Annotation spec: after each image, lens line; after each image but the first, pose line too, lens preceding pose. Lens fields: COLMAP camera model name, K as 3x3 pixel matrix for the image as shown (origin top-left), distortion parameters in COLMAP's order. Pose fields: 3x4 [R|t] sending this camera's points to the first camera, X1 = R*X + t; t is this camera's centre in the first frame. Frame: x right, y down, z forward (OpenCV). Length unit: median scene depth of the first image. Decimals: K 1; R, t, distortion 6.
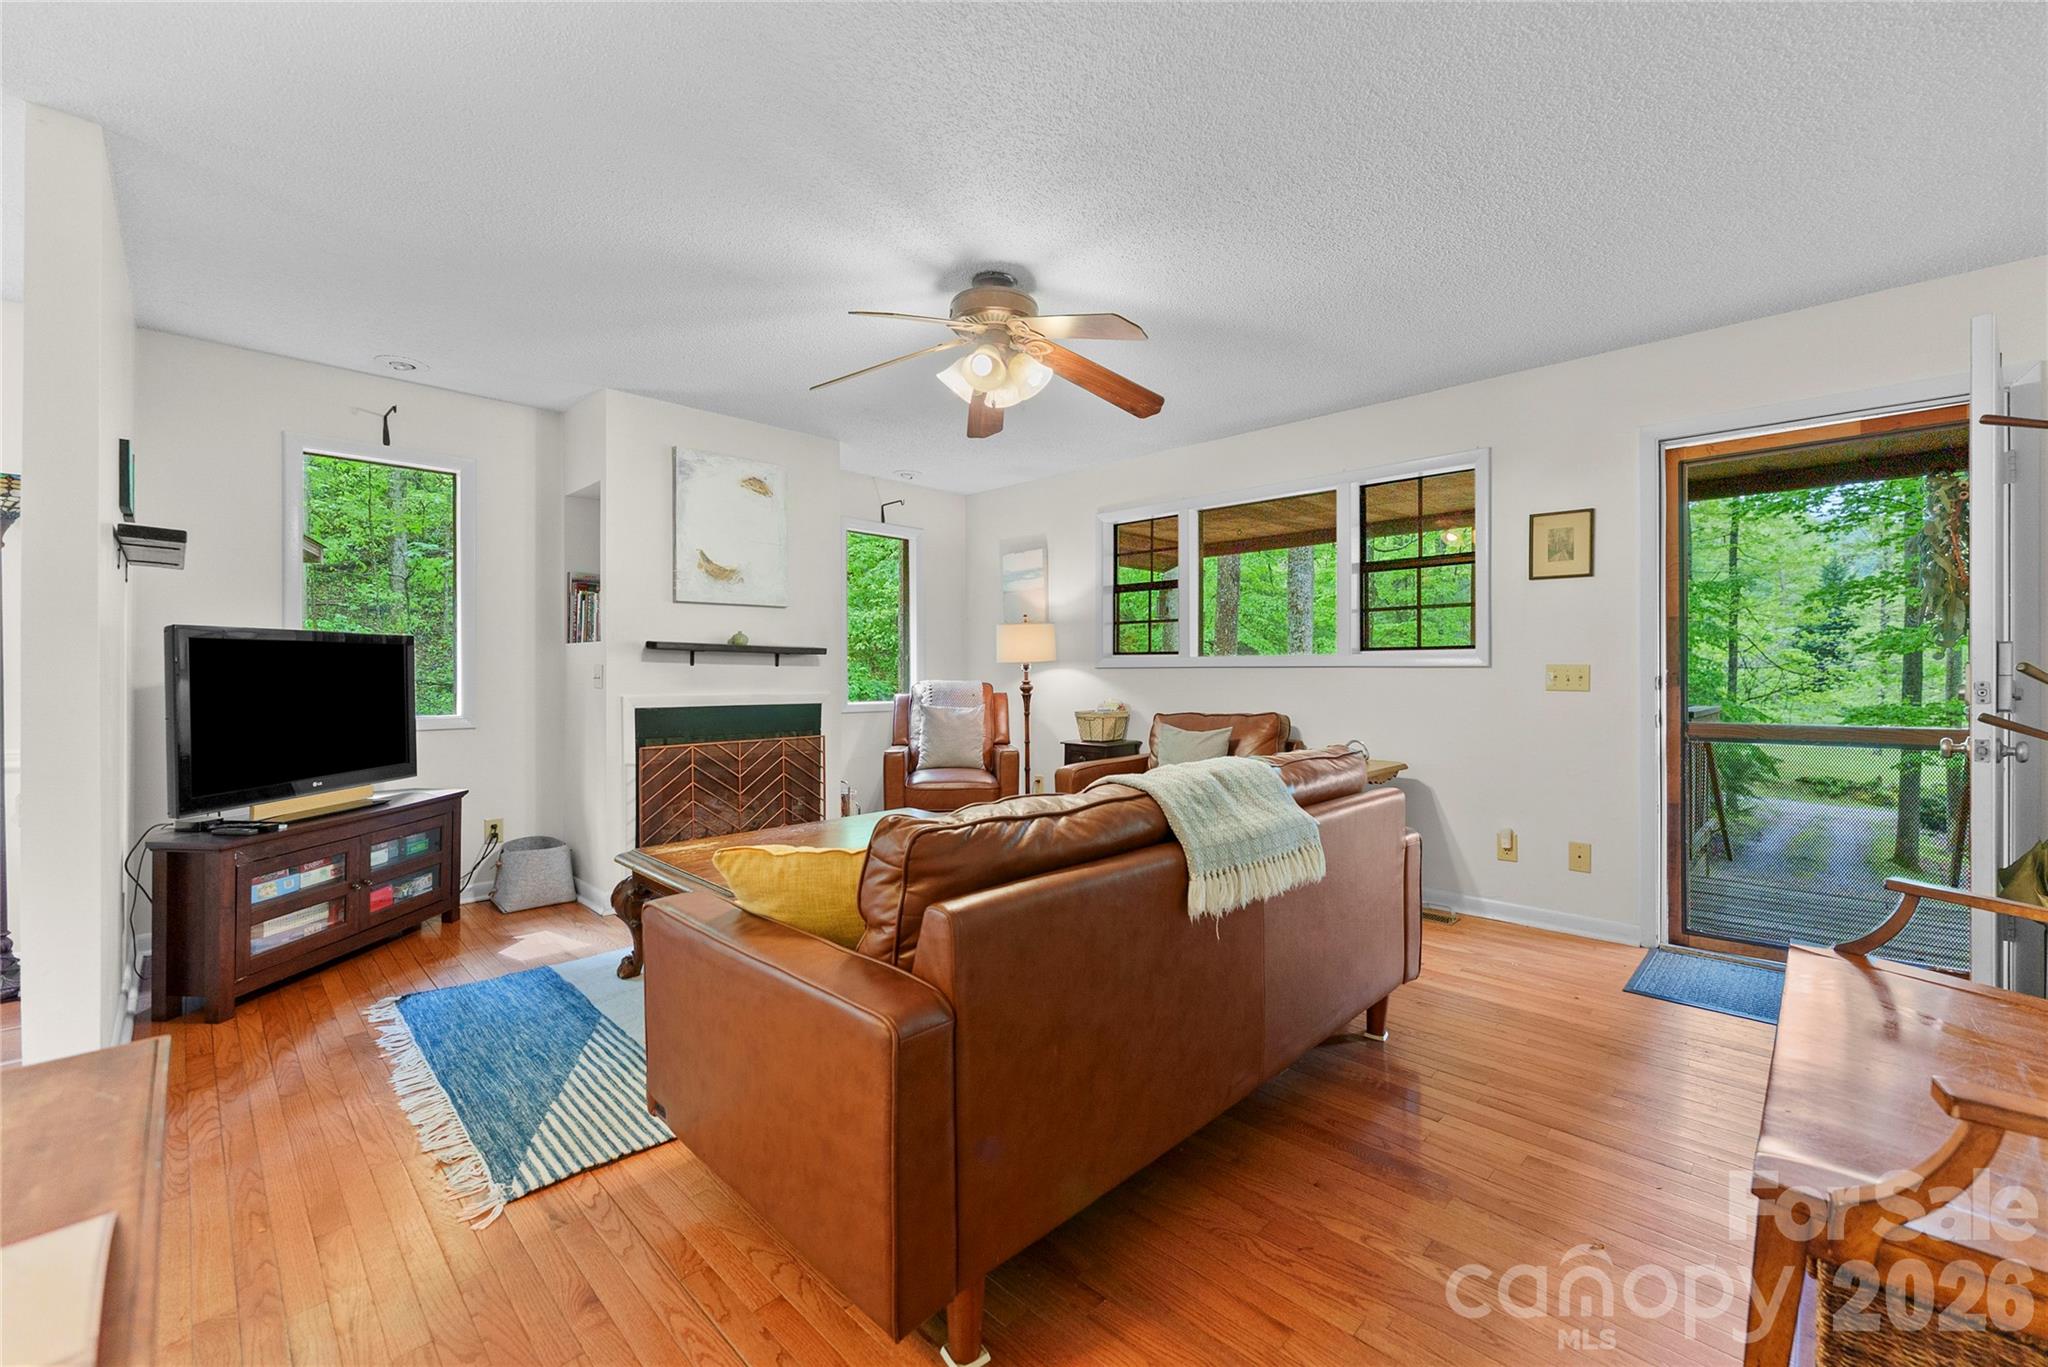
lens RADIAL K [[827.1, 0, 1024.7], [0, 827.1, 673.0], [0, 0, 1]] dist [-0.002222, 0.000035]
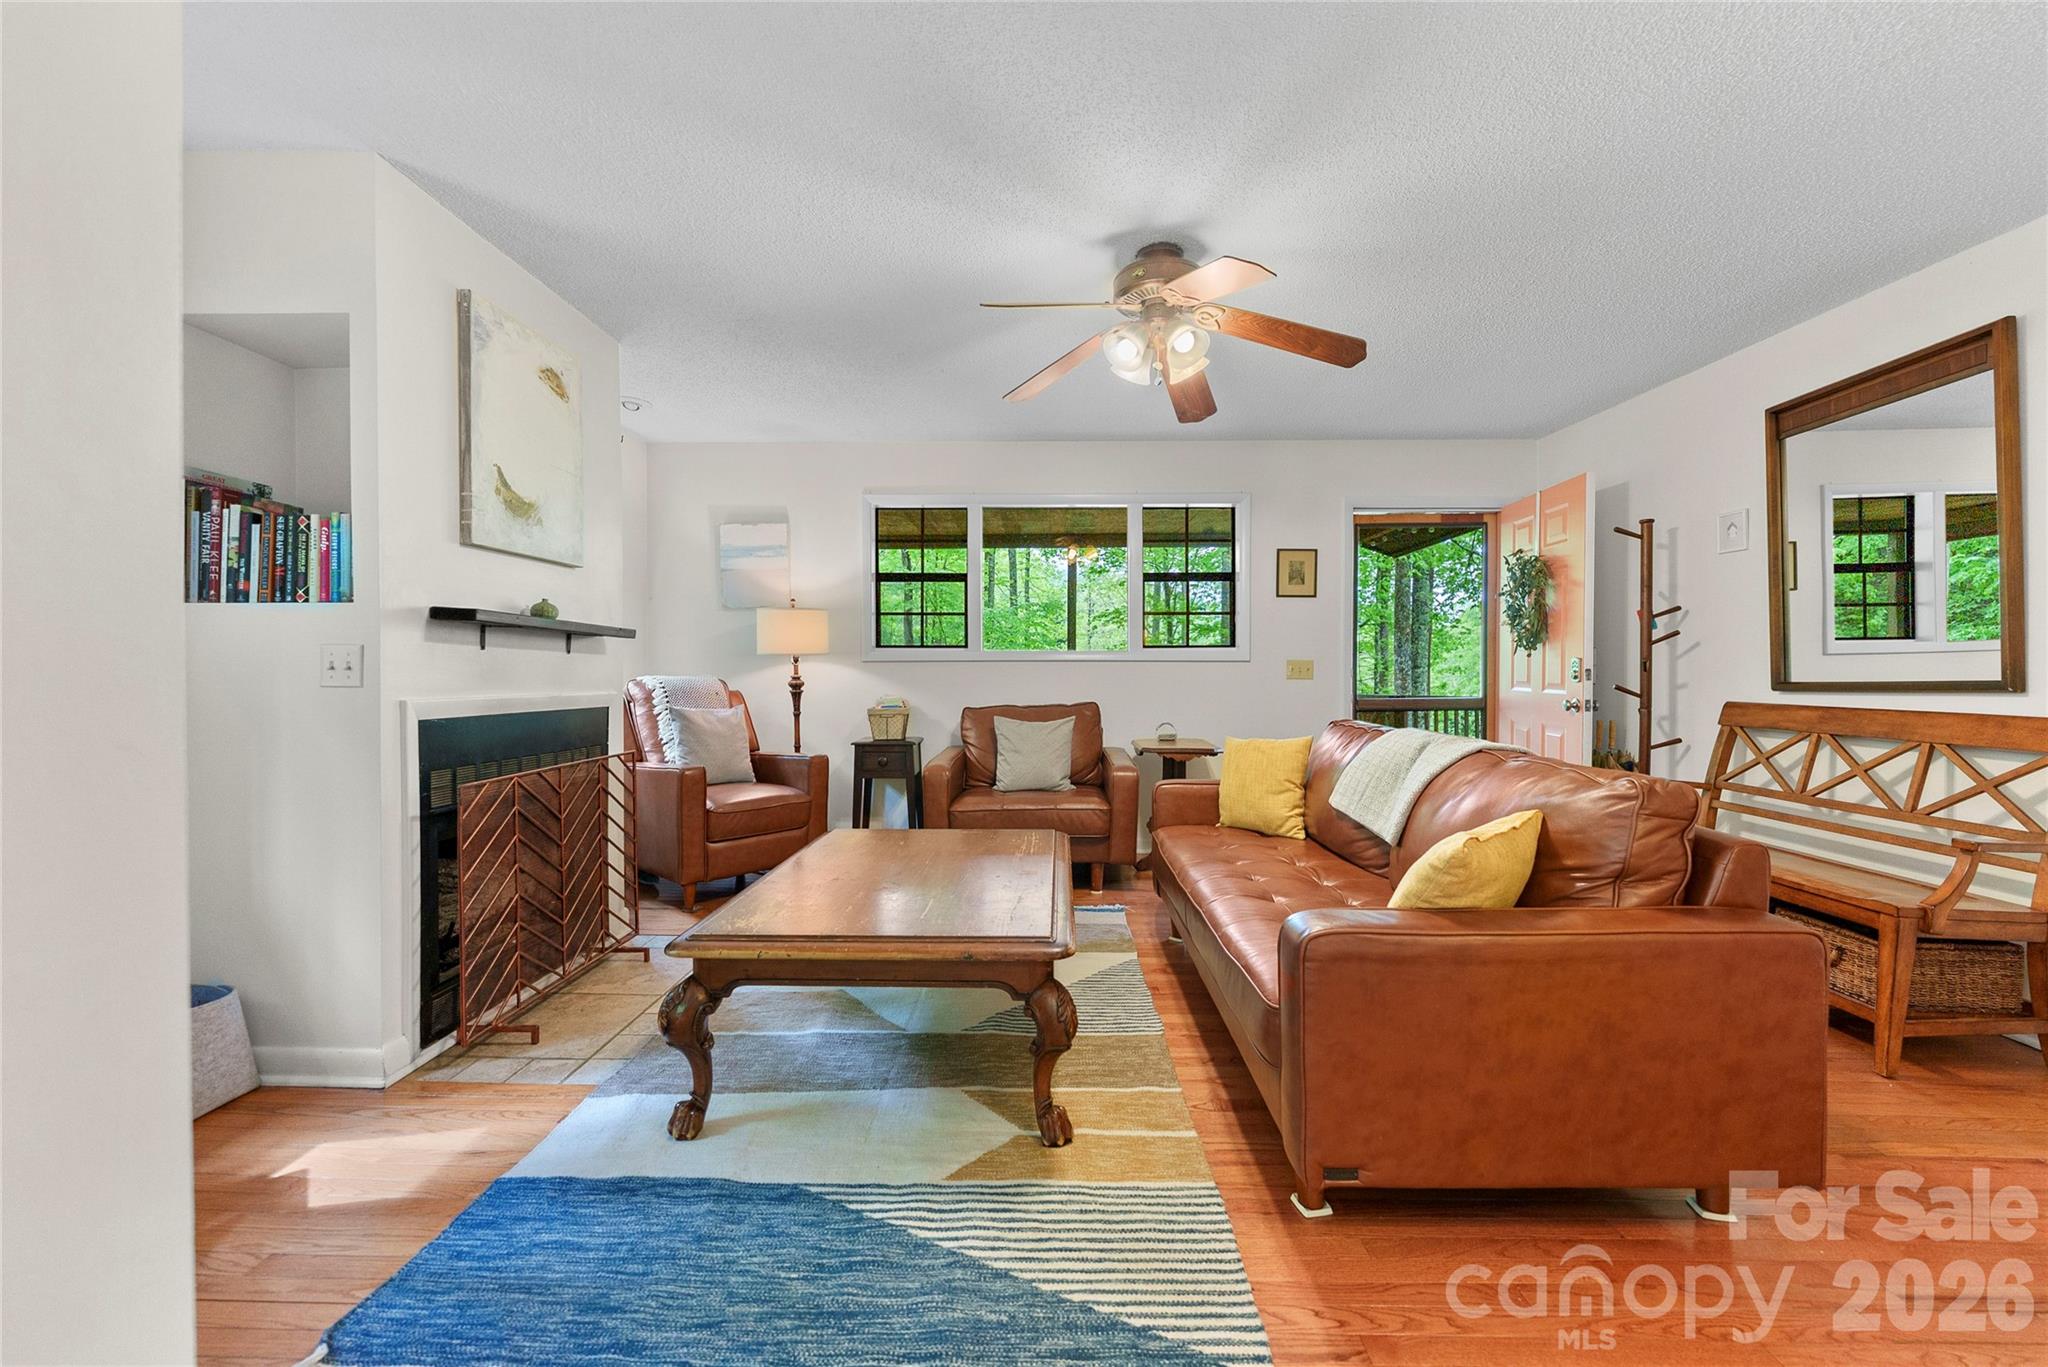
lens RADIAL K [[827.1, 0, 1031.6], [0, 827.1, 678.9], [0, 0, 1]] dist [-0.002222, 0.000035]
pose [[0.723423, -0.005737, 0.690381, -0.559436], [0.001252, 0.999975, 0.006999, 0.009700], [-0.690404, -0.004199, 0.723412, 0.277259]]
